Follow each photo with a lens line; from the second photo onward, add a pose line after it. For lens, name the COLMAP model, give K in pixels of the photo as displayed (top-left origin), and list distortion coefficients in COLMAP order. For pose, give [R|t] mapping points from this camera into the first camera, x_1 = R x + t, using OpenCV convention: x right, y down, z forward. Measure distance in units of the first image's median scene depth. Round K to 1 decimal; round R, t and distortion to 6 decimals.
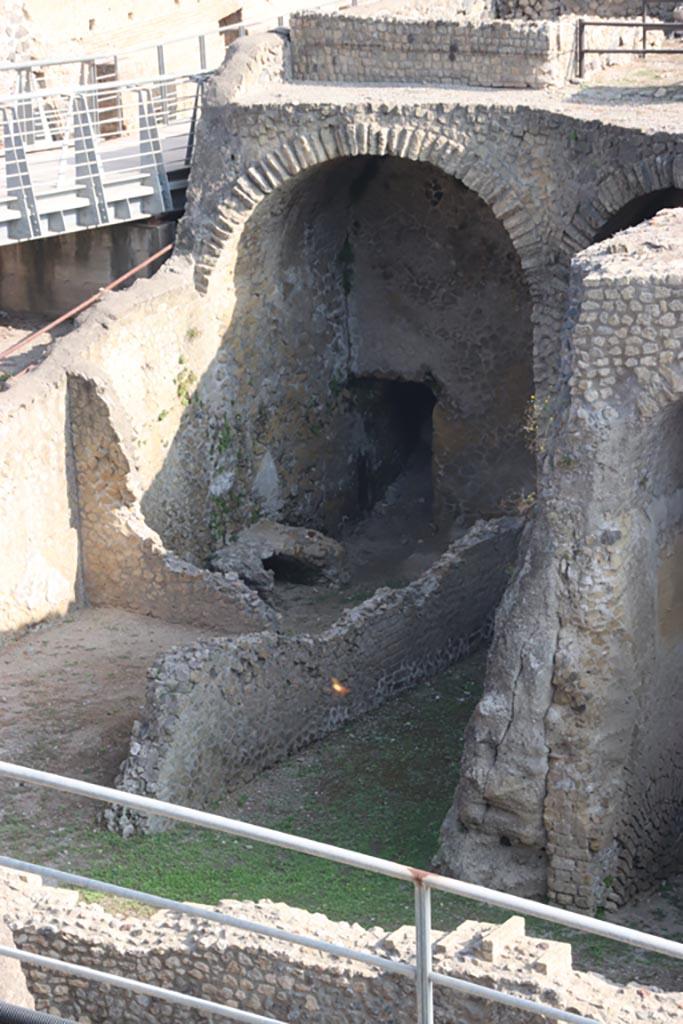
lens RADIAL K [[3643.4, 0, 314.1], [0, 3643.4, 522.4], [0, 0, 1]] dist [1.427577, 0.000000]
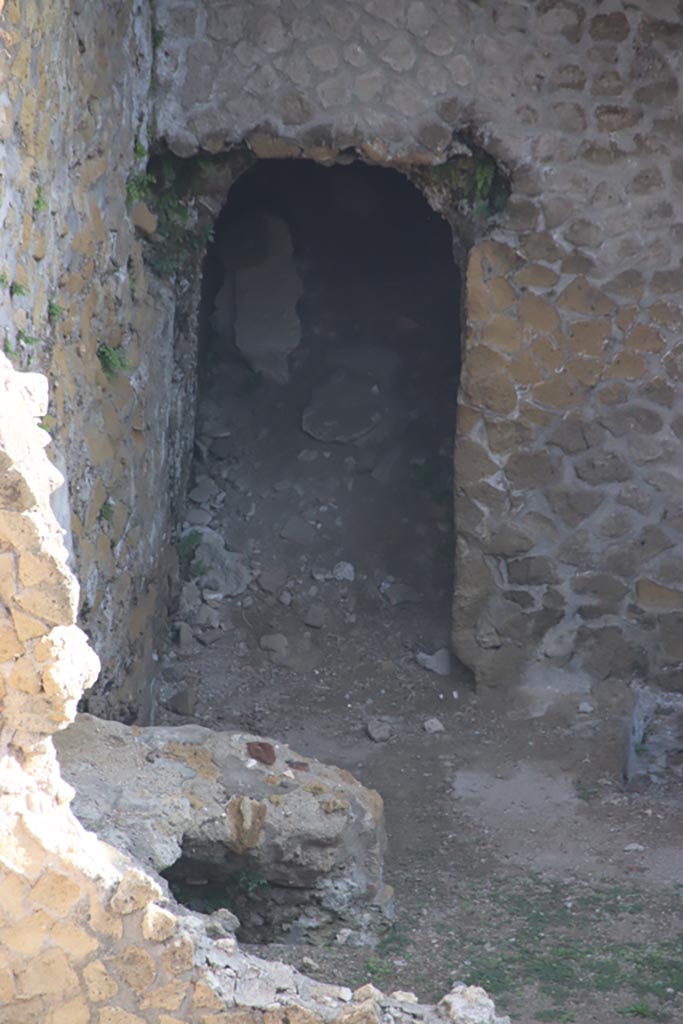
lens RADIAL K [[7565.8, 0, 357.4], [0, 7565.8, 559.3], [0, 0, 1]] dist [4.889427, 0.000000]
pose [[0.907214, -0.071120, 0.414615, -0.240876], [0.051778, 0.996989, 0.057721, -0.045827], [-0.417471, -0.030897, 0.908165, 0.497694]]
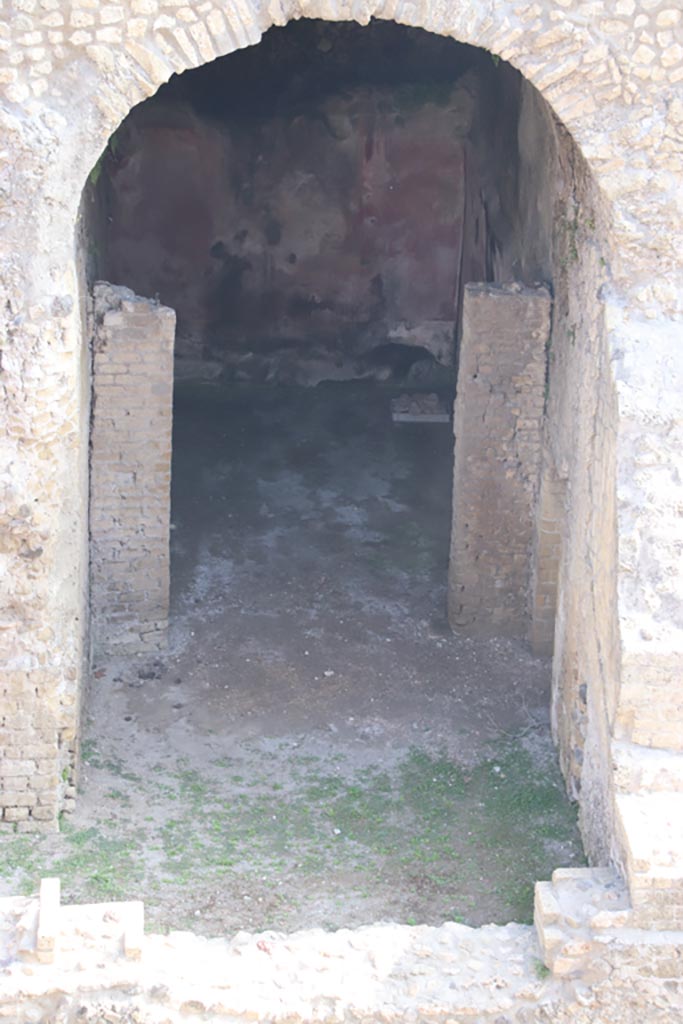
lens RADIAL K [[2668.1, 0, 332.5], [0, 2668.1, 521.8], [0, 0, 1]] dist [0.913158, 0.000000]
pose [[0.822201, -0.171432, 0.542768, -0.123925], [0.088366, 0.980449, 0.175814, -0.031725], [-0.562297, -0.096592, 0.821275, 0.427491]]
